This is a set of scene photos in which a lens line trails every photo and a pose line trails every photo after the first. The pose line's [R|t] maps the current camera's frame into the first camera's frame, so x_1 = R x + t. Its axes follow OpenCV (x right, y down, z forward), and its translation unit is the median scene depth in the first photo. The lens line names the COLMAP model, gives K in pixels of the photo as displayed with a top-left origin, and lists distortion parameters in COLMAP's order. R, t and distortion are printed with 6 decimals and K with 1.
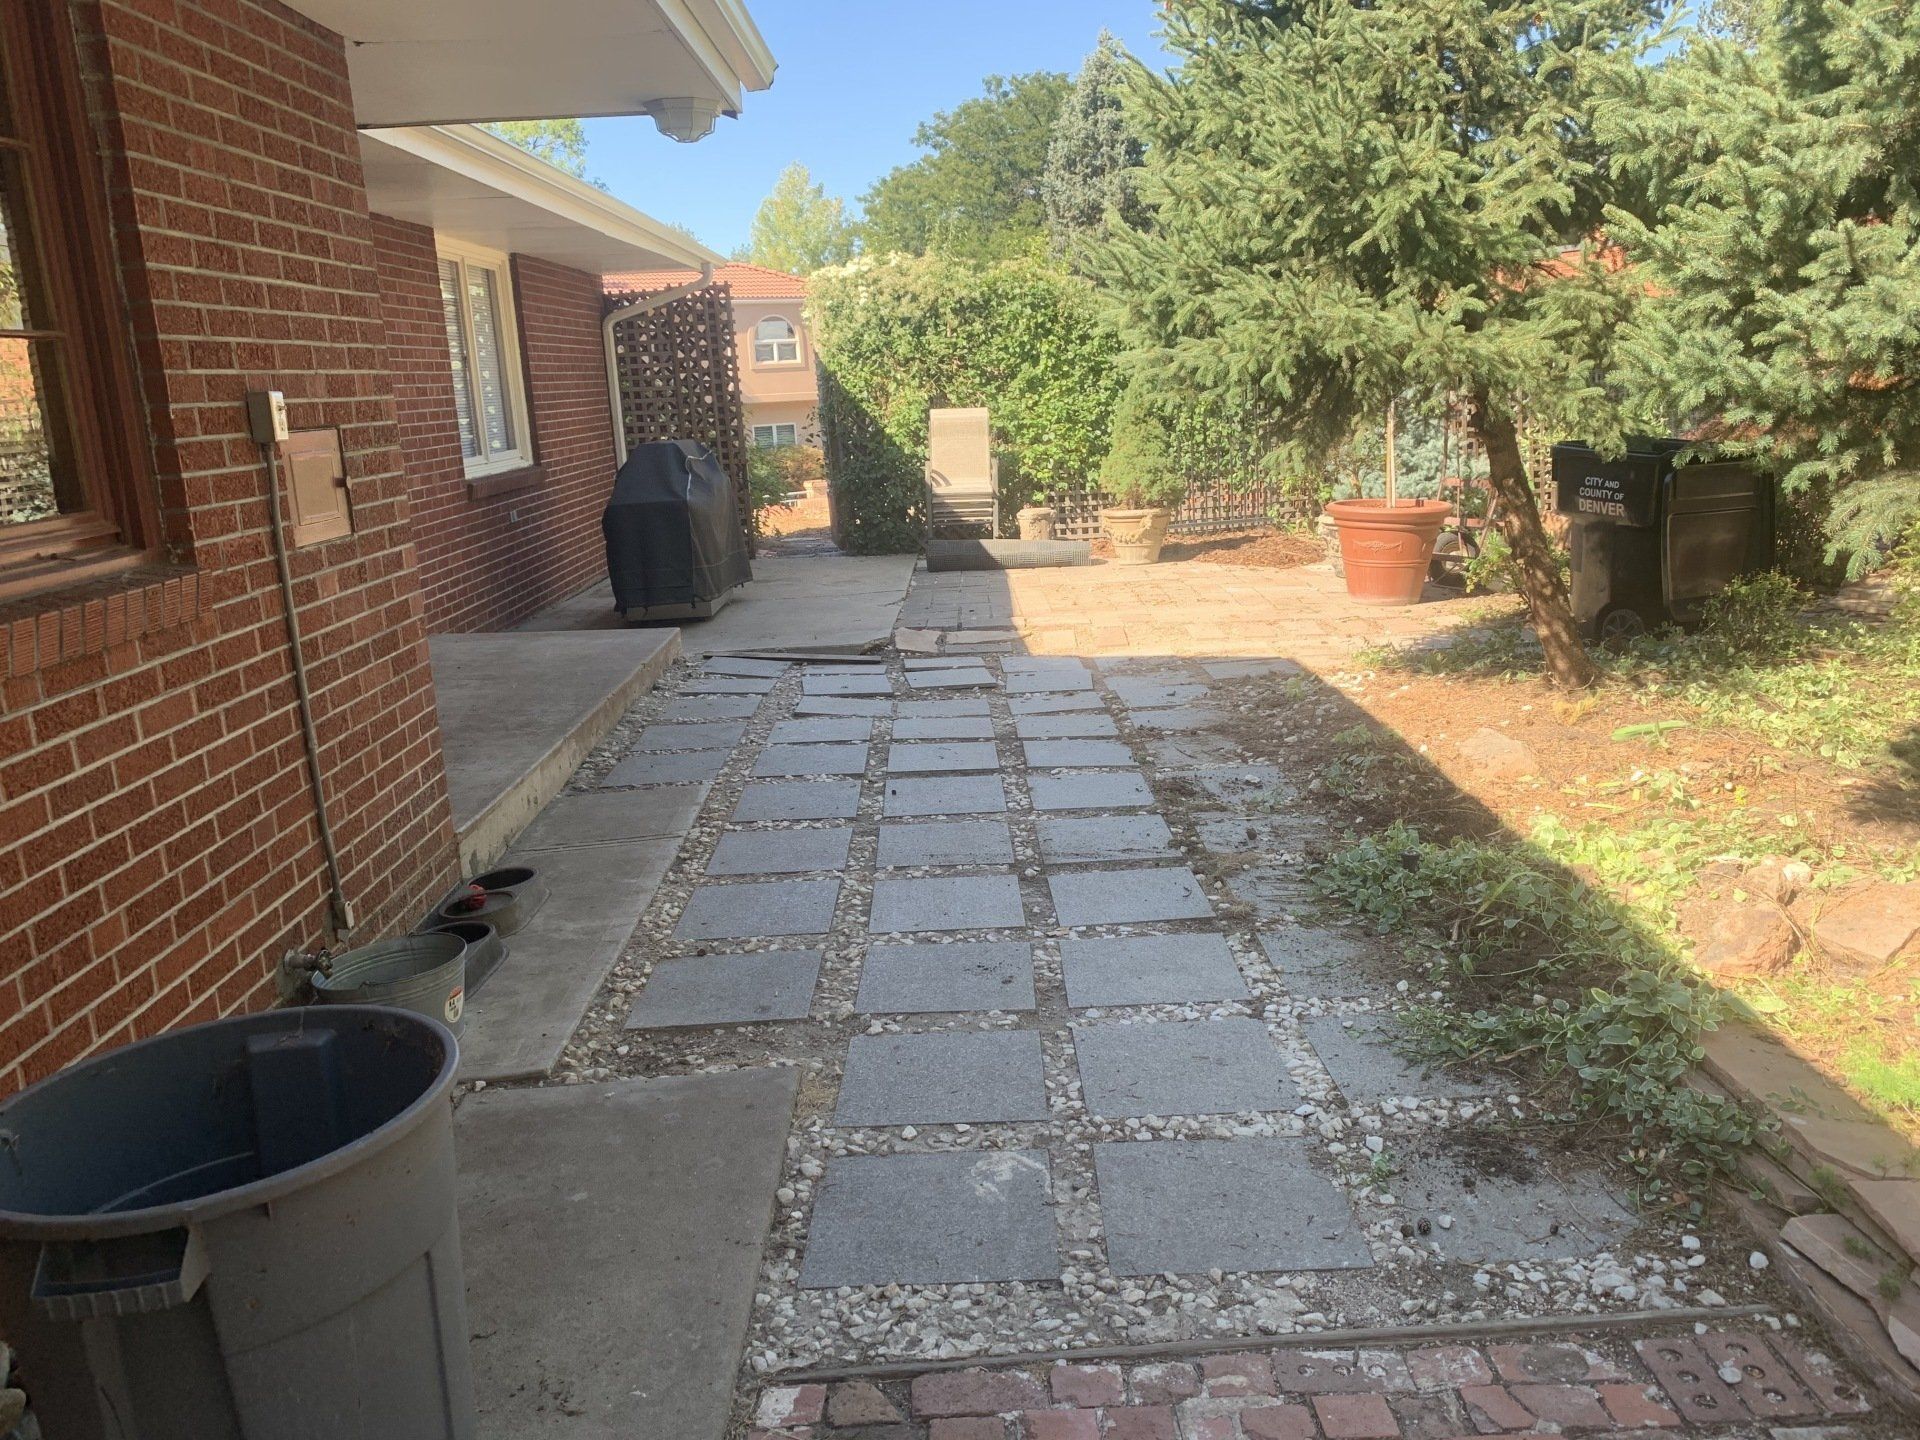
lens RADIAL K [[1474.5, 0, 979.4], [0, 1474.5, 715.9], [0, 0, 1]] dist [0.024266, -0.026133]
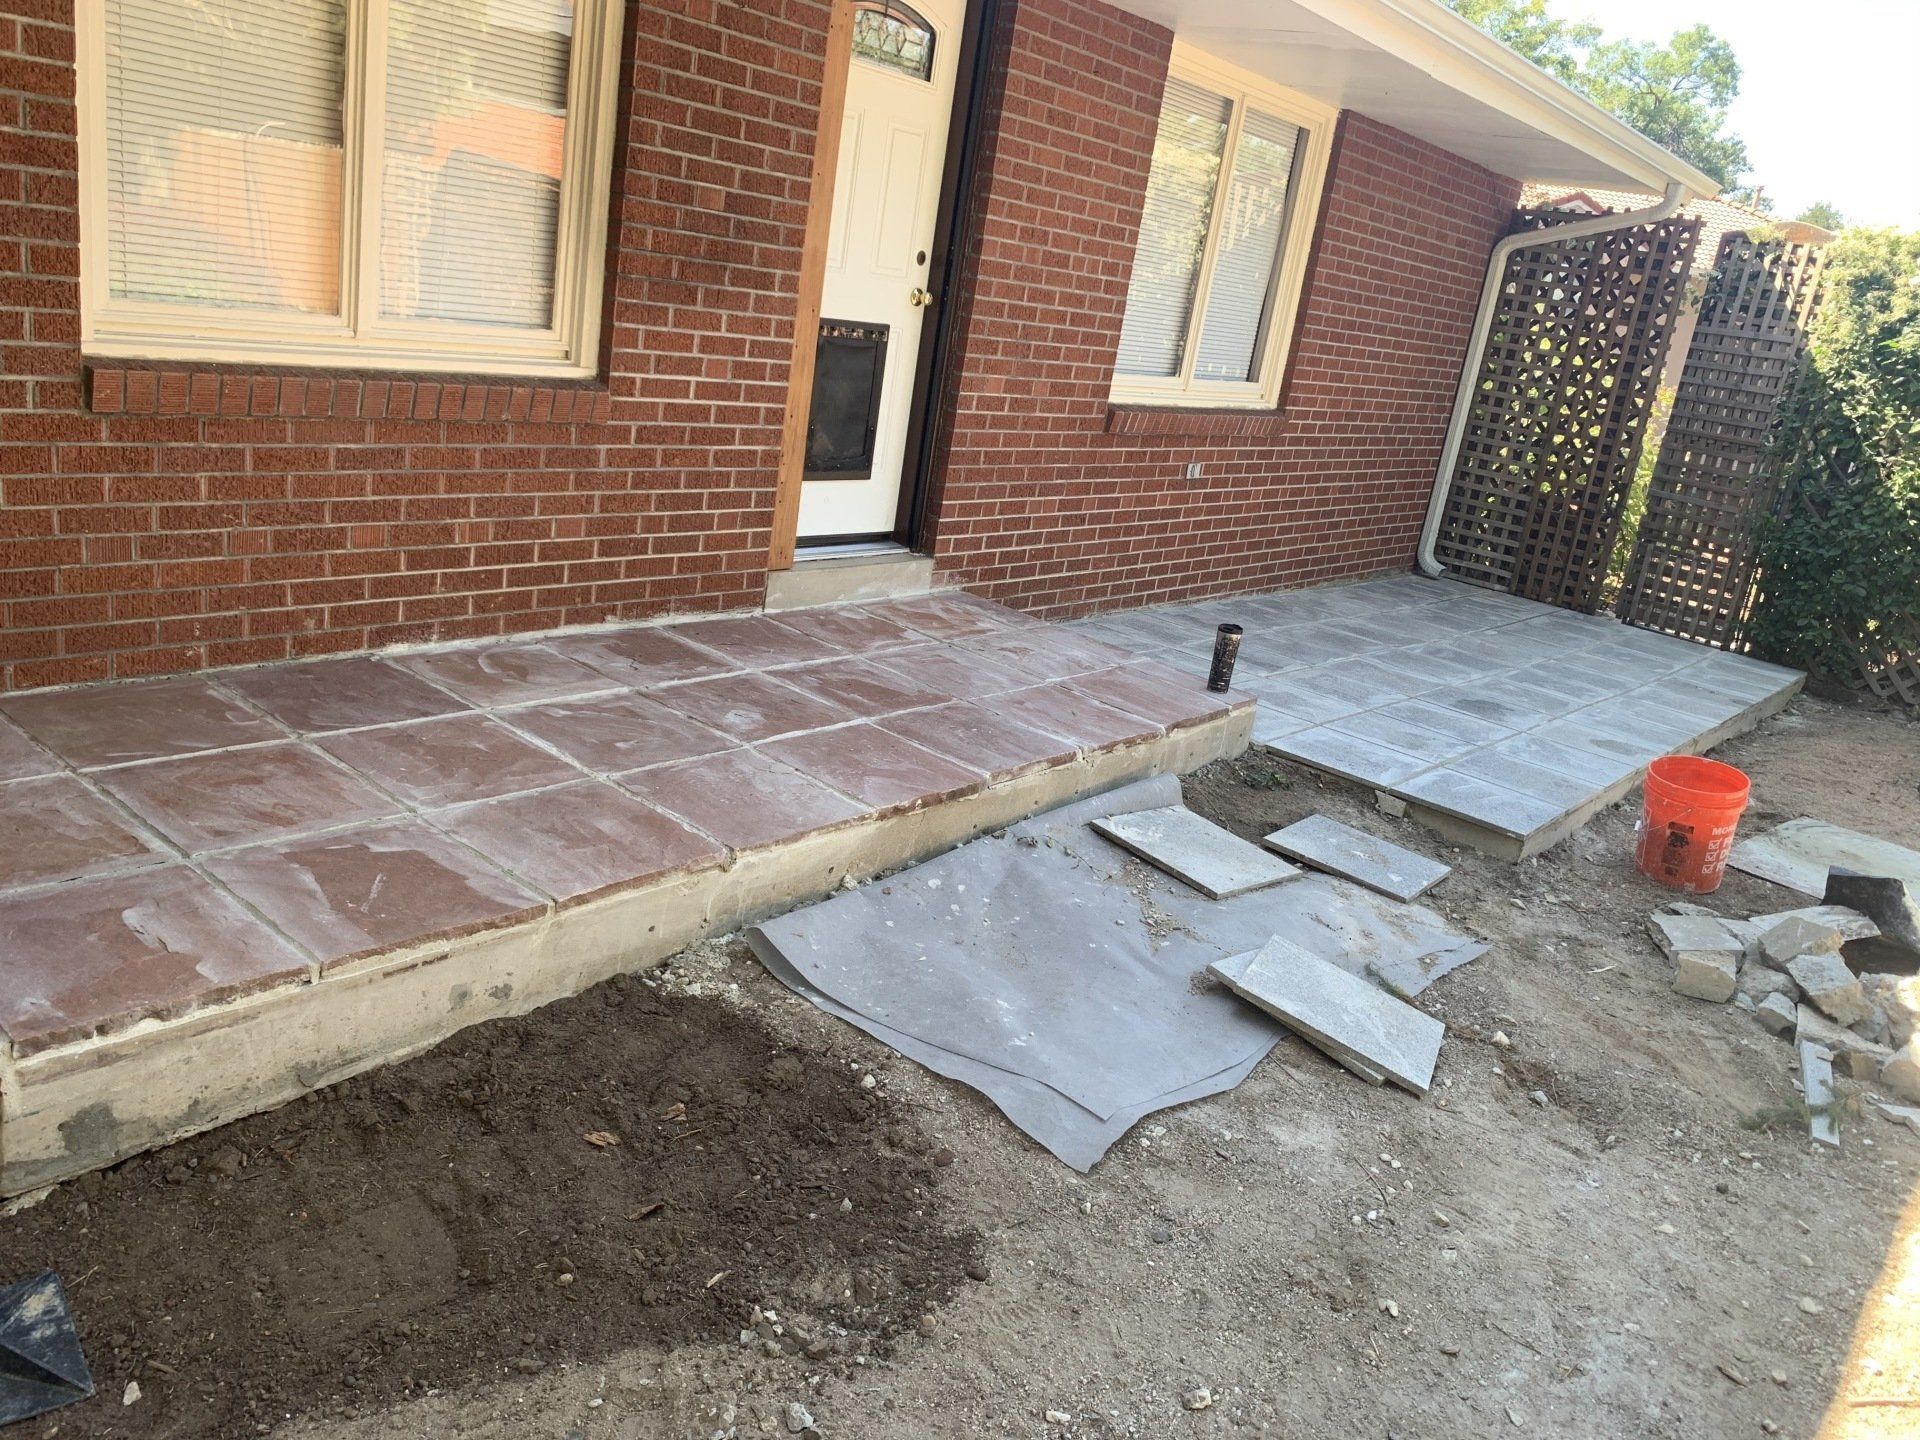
lens RADIAL K [[1474.5, 0, 945.2], [0, 1474.5, 711.4], [0, 0, 1]] dist [0.024266, -0.026133]
pose [[0.748954, 0.342368, -0.567320, 0.030554], [-0.325922, 0.935786, 0.134461, -0.063618], [0.576925, 0.084197, 0.812446, 0.278280]]
